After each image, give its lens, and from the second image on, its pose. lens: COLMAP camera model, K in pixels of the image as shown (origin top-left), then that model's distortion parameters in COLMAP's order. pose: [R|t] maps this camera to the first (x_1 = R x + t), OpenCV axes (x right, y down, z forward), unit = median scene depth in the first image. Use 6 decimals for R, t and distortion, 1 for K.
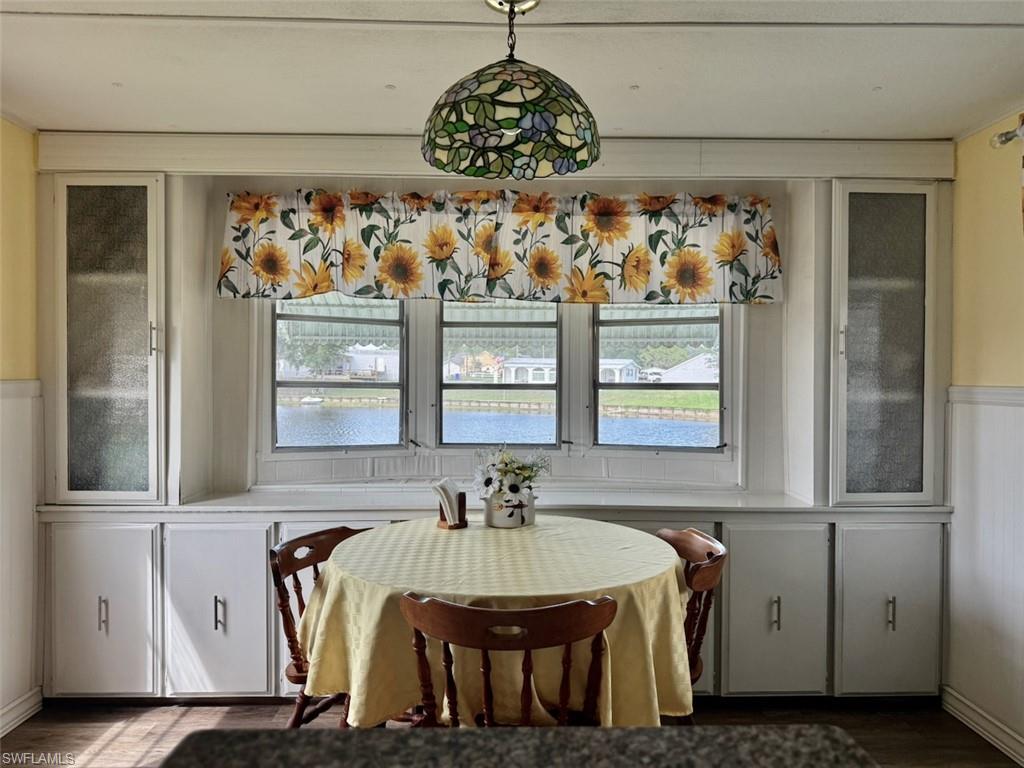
lens RADIAL K [[721.0, 0, 508.9], [0, 721.0, 384.3], [0, 0, 1]] dist [0.086766, -0.136568]
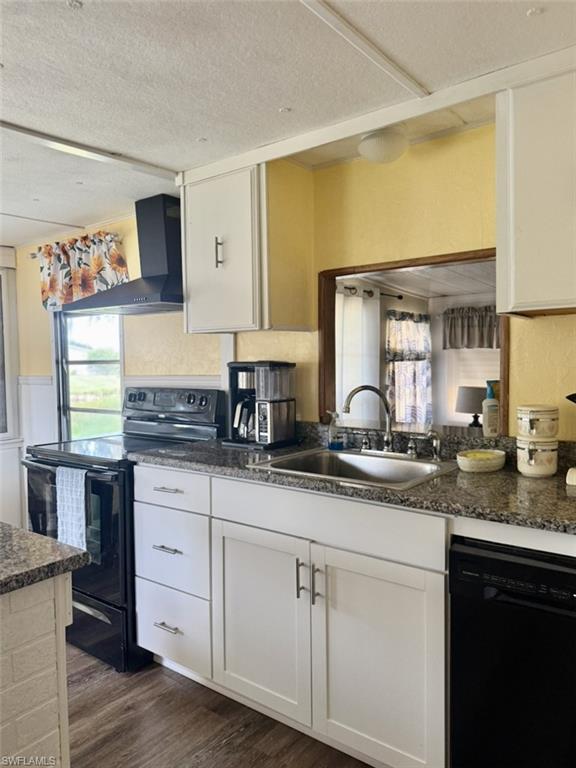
lens RADIAL K [[556.7, 0, 288.0], [0, 556.7, 384.0], [0, 0, 1]] dist [0.053201, -0.092897]
pose [[0.626398, -0.049955, 0.777901, -0.097058], [0.026289, 0.998731, 0.042968, -0.020565], [-0.779060, -0.006465, 0.626916, -0.457449]]
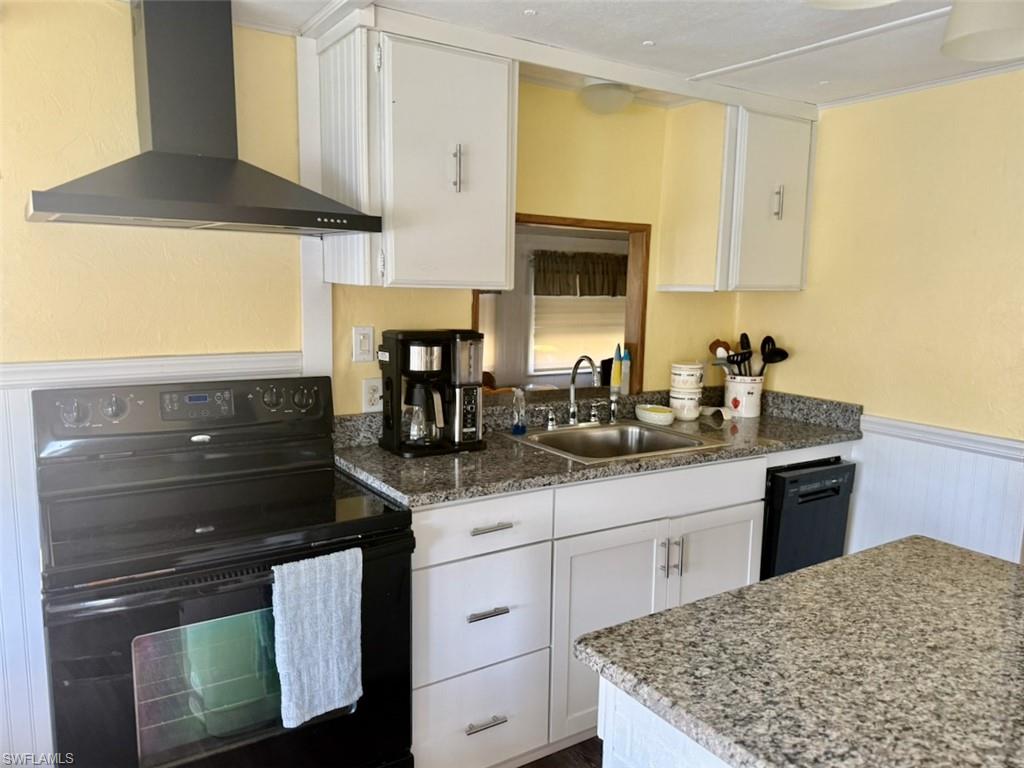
lens RADIAL K [[742.2, 0, 513.7], [0, 742.2, 393.2], [0, 0, 1]] dist [0.053201, -0.092897]
pose [[-0.524102, -0.138435, 0.840329, -0.177884], [-0.014147, 0.987980, 0.153936, -0.073473], [-0.851538, 0.068790, -0.519761, 0.412768]]
